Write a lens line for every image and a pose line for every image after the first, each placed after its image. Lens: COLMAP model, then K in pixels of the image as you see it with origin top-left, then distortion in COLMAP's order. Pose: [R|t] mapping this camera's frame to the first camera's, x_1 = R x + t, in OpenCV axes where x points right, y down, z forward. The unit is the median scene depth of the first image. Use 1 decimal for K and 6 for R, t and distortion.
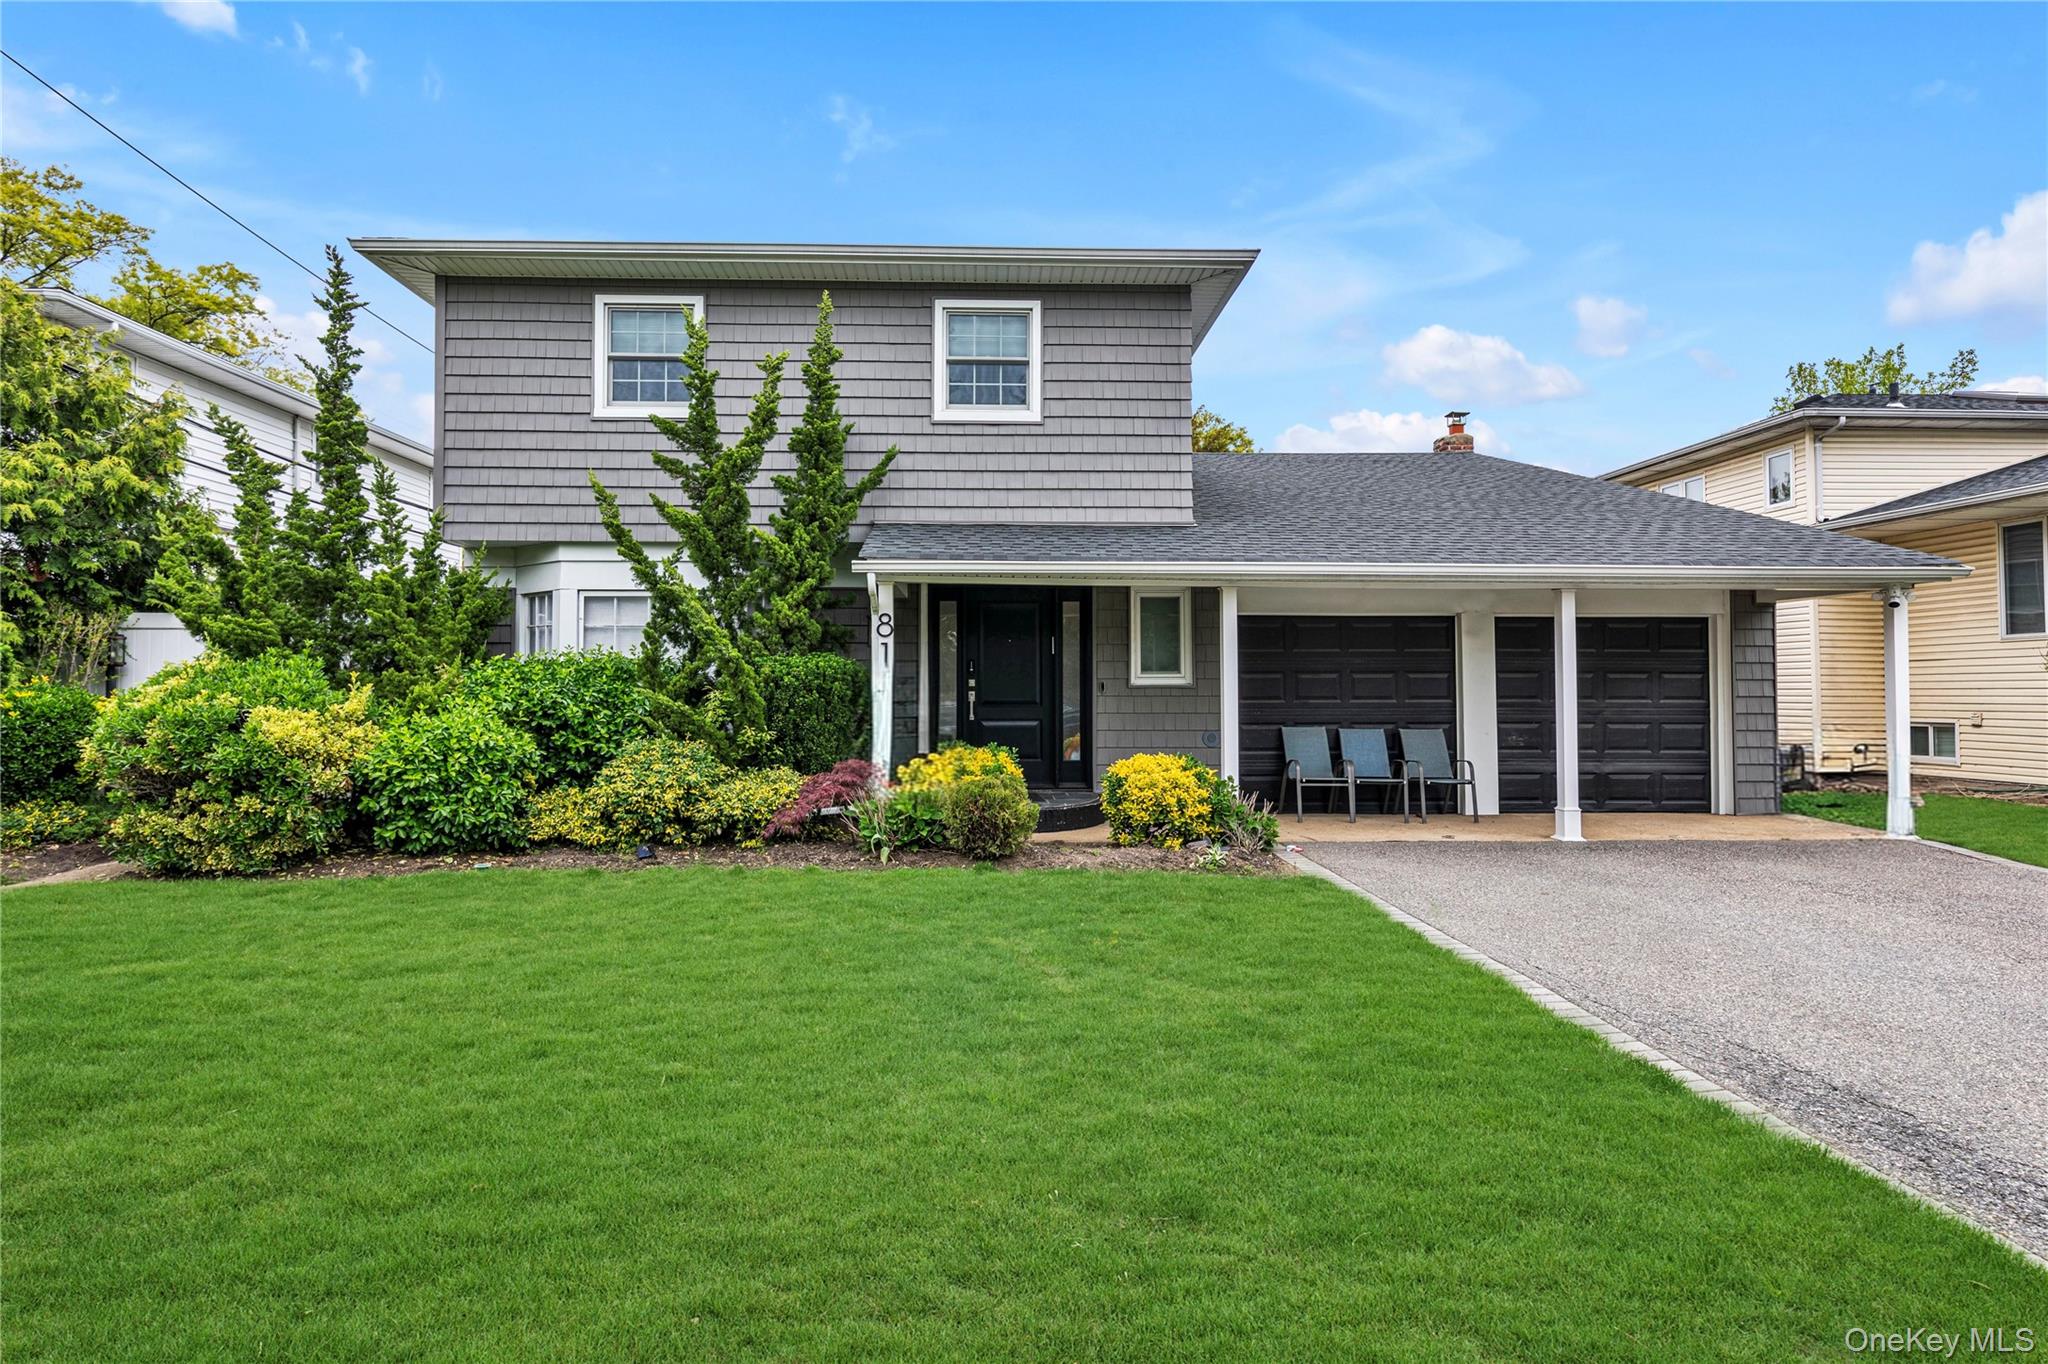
lens RADIAL K [[1061.9, 0, 1022.9], [0, 1061.9, 663.1], [0, 0, 1]] dist [-0.003938, -0.000374]
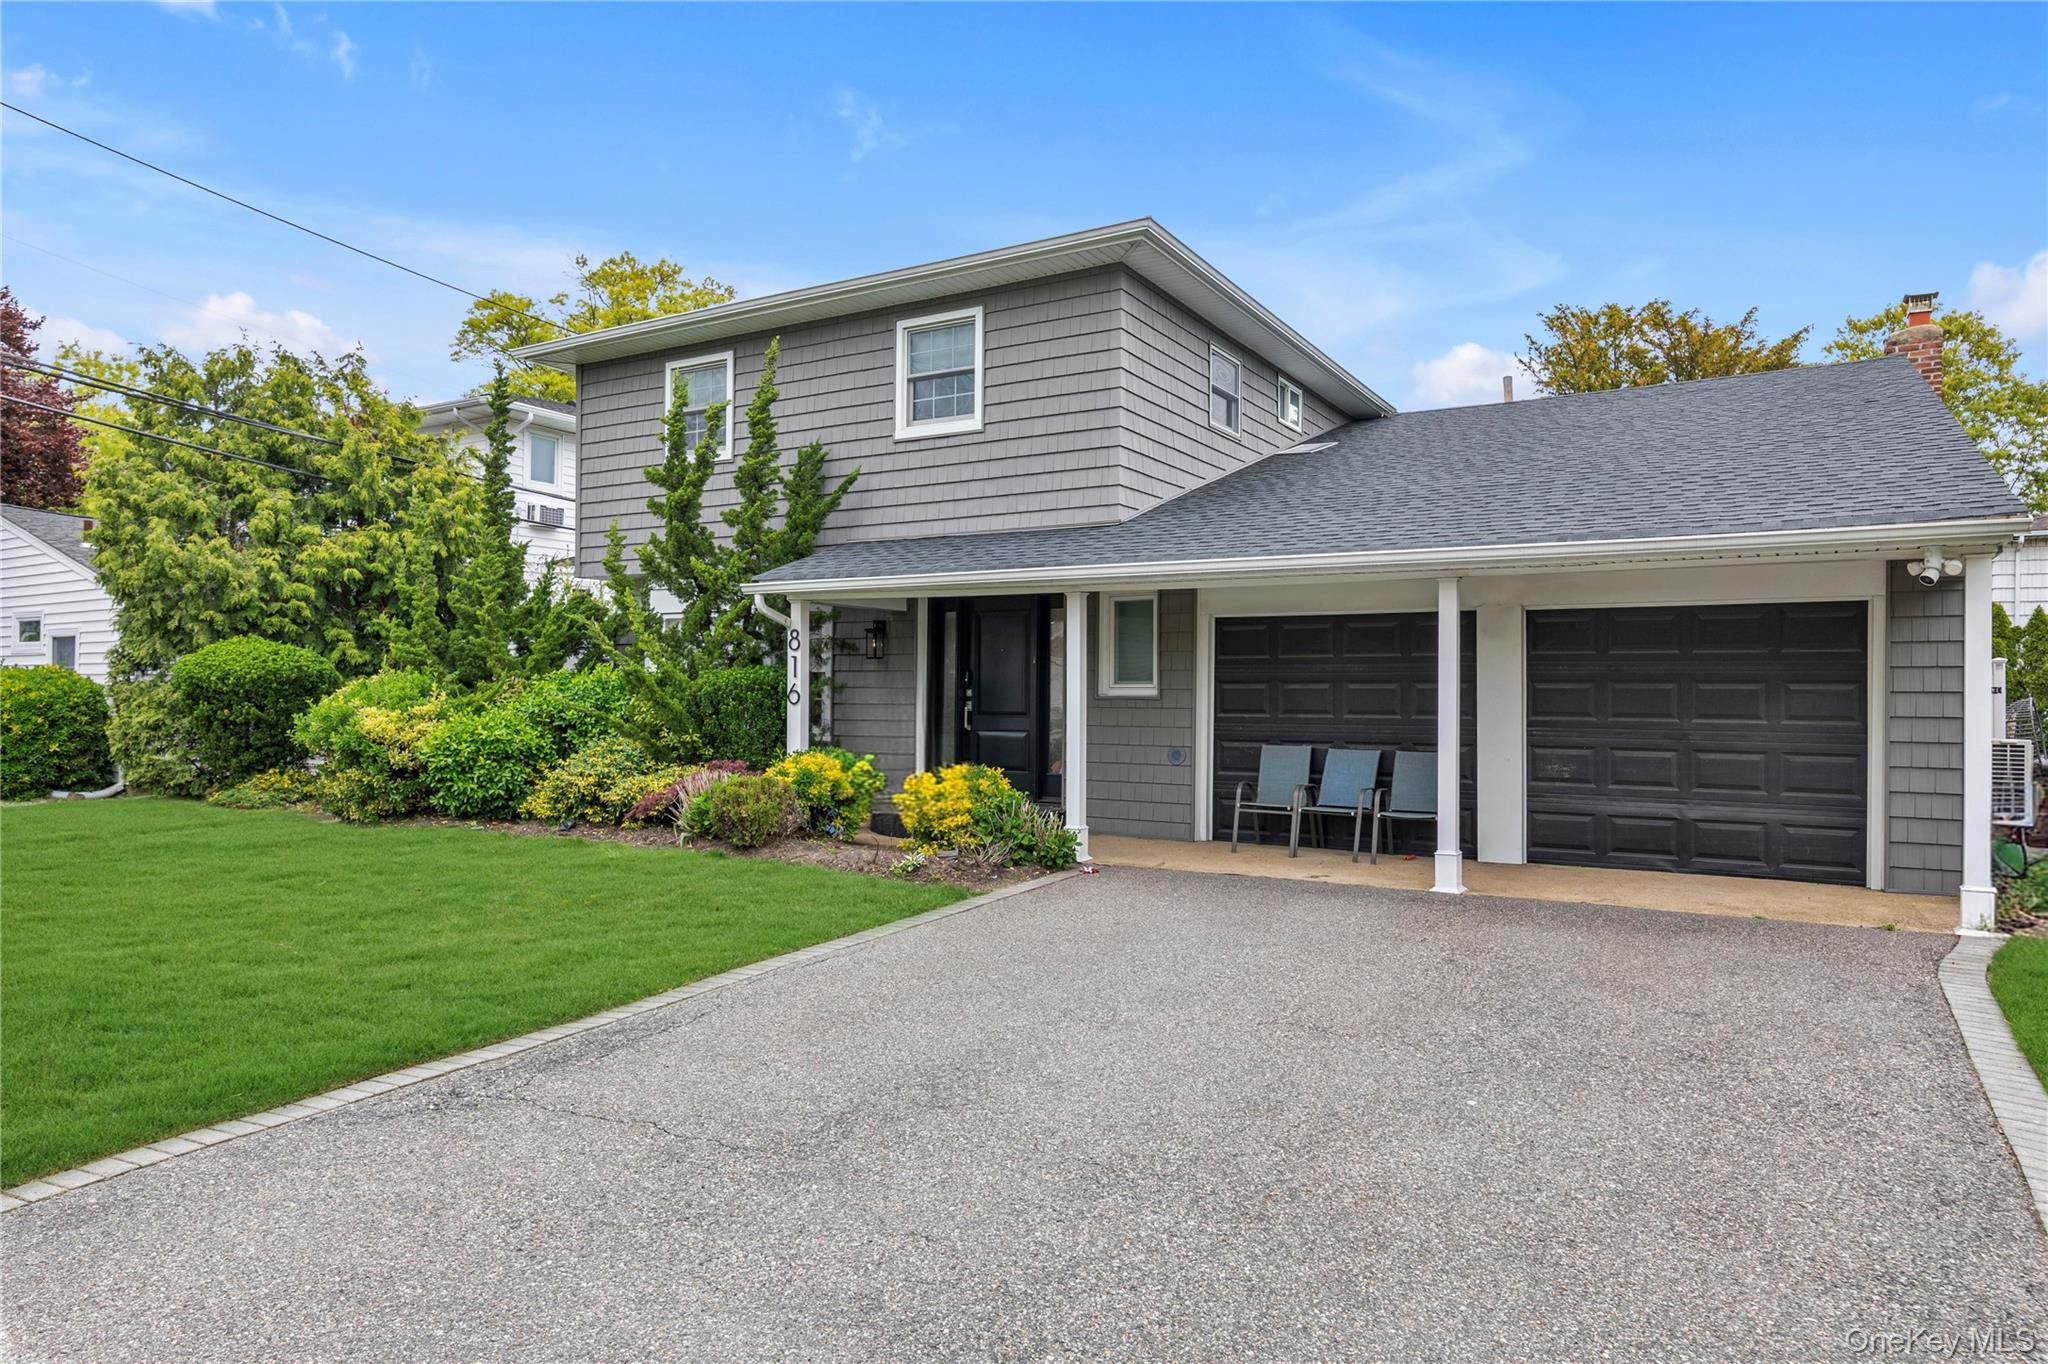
lens RADIAL K [[1262.6, 0, 1020.9], [0, 1262.6, 694.3], [0, 0, 1]] dist [0.000382, -0.000314]
pose [[0.841949, 0.003606, -0.539546, 0.682047], [0.006345, 0.999842, 0.016582, 0.000355], [0.539520, -0.017385, 0.841793, 0.024560]]
